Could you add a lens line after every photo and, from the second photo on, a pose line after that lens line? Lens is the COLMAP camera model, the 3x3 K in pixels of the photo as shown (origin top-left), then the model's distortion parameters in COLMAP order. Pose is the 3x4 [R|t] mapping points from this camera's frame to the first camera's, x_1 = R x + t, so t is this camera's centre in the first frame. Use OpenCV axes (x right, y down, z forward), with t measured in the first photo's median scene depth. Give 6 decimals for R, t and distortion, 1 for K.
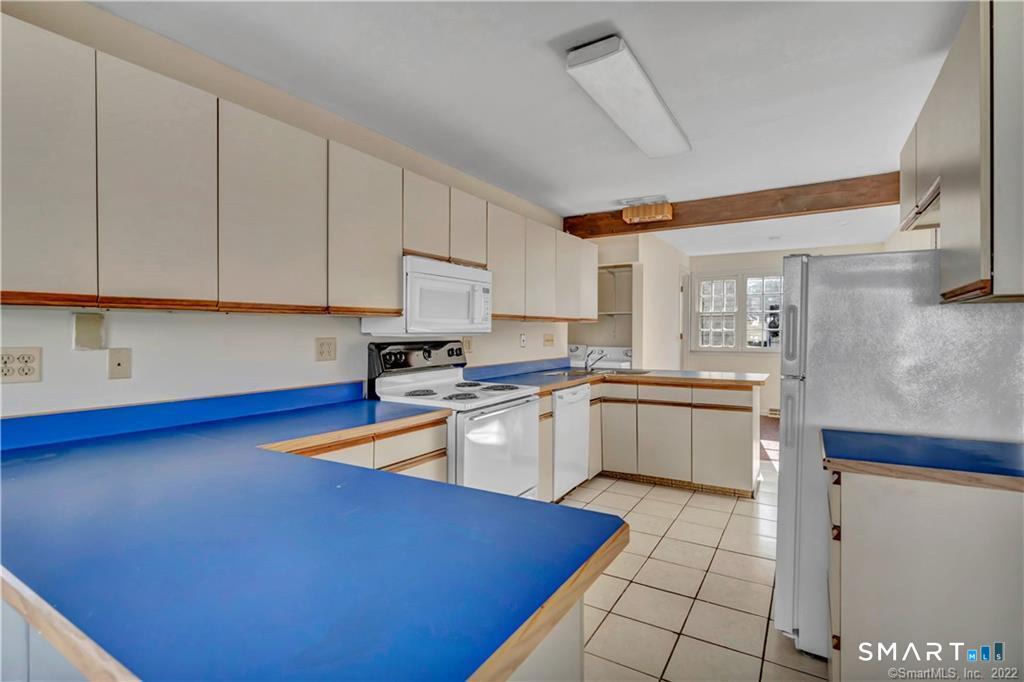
lens RADIAL K [[472.8, 0, 515.5], [0, 472.8, 334.9], [0, 0, 1]] dist [-0.009782, 0.004177]
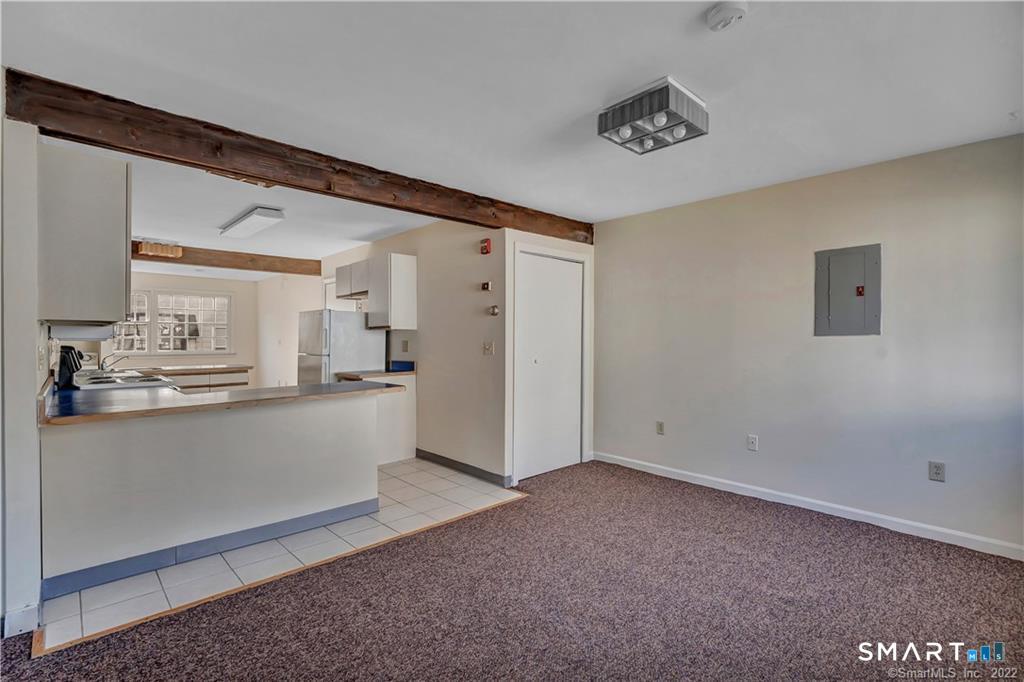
lens RADIAL K [[472.8, 0, 502.0], [0, 472.8, 334.0], [0, 0, 1]] dist [-0.009782, 0.004177]
pose [[0.265474, 0.010338, 0.964063, -0.851410], [0.007417, 0.999891, -0.012764, 0.007011], [-0.964089, 0.010539, 0.265369, -0.333555]]
